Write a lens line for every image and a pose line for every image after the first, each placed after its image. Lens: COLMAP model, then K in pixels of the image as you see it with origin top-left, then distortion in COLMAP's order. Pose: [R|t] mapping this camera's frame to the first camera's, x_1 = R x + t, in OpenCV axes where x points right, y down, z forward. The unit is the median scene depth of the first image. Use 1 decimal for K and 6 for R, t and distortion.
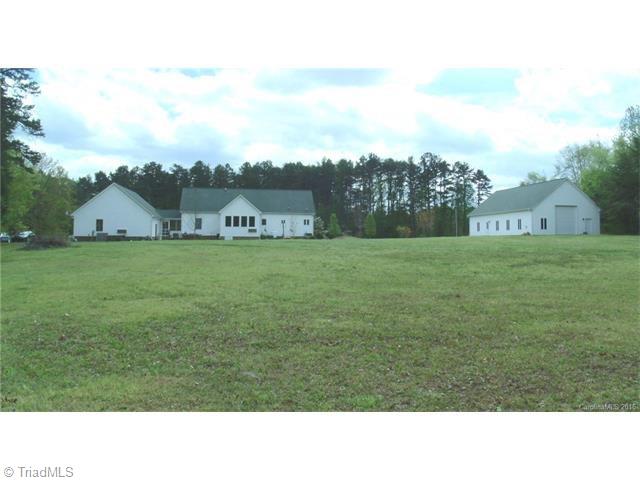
lens RADIAL K [[511.7, 0, 324.3], [0, 511.7, 240.1], [0, 0, 1]] dist [-0.030679, 0.017101]
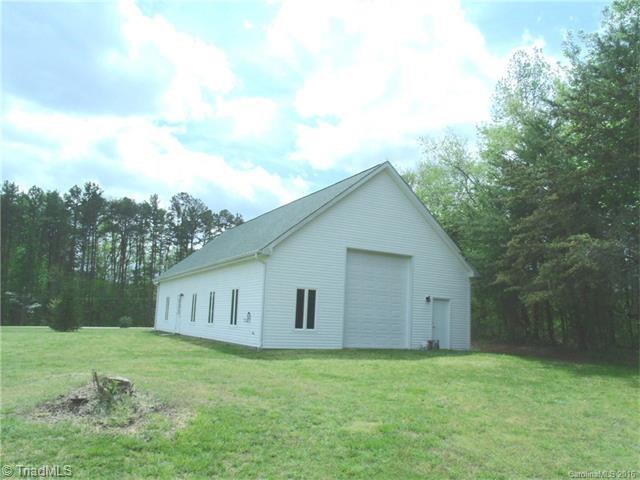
lens RADIAL K [[511.7, 0, 318.6], [0, 511.7, 241.8], [0, 0, 1]] dist [-0.030679, 0.017101]
pose [[0.938392, 0.084026, 0.335203, 0.152224], [-0.033724, 0.987626, -0.153160, -0.011500], [-0.343924, 0.132419, 0.929613, 0.327440]]
